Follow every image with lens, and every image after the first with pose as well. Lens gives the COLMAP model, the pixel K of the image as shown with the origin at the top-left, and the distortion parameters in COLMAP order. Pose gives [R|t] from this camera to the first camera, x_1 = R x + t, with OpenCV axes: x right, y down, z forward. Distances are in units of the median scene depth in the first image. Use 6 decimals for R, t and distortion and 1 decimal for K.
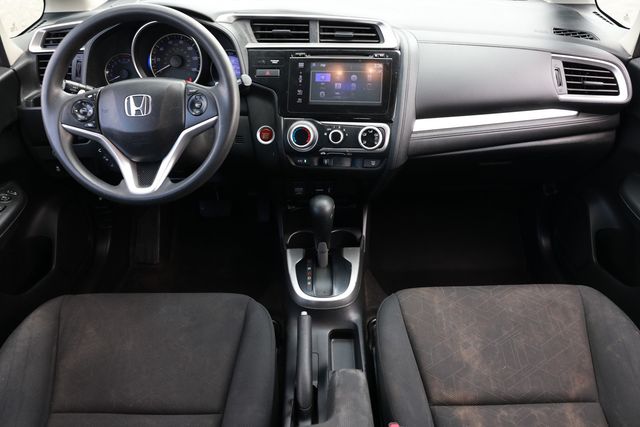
lens RADIAL K [[492.3, 0, 320.0], [0, 492.3, 213.5], [0, 0, 1]] dist [-0.126139, 0.105214]
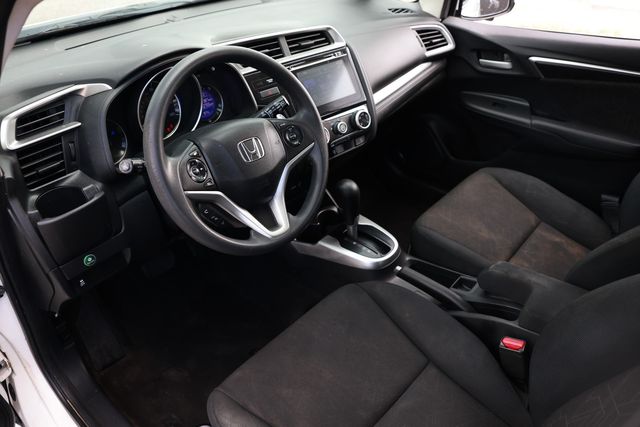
lens RADIAL K [[492.3, 0, 320.0], [0, 492.3, 213.5], [0, 0, 1]] dist [-0.126139, 0.105214]
pose [[0.666318, -0.413057, 0.620809, -0.807695], [0.404918, 0.899541, 0.163911, -0.182744], [-0.626148, 0.142161, 0.766635, 0.157663]]
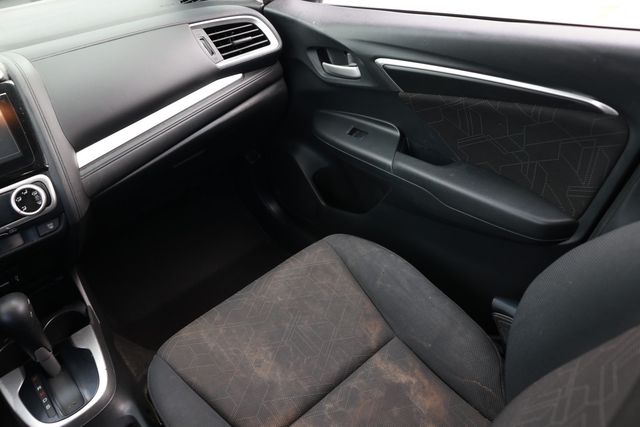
lens RADIAL K [[492.3, 0, 320.0], [0, 492.3, 213.5], [0, 0, 1]] dist [-0.126139, 0.105214]
pose [[0.749849, -0.451643, 0.483471, 0.073238], [0.441918, 0.885740, 0.142029, -0.039866], [-0.492376, 0.107155, 0.863761, 0.135980]]
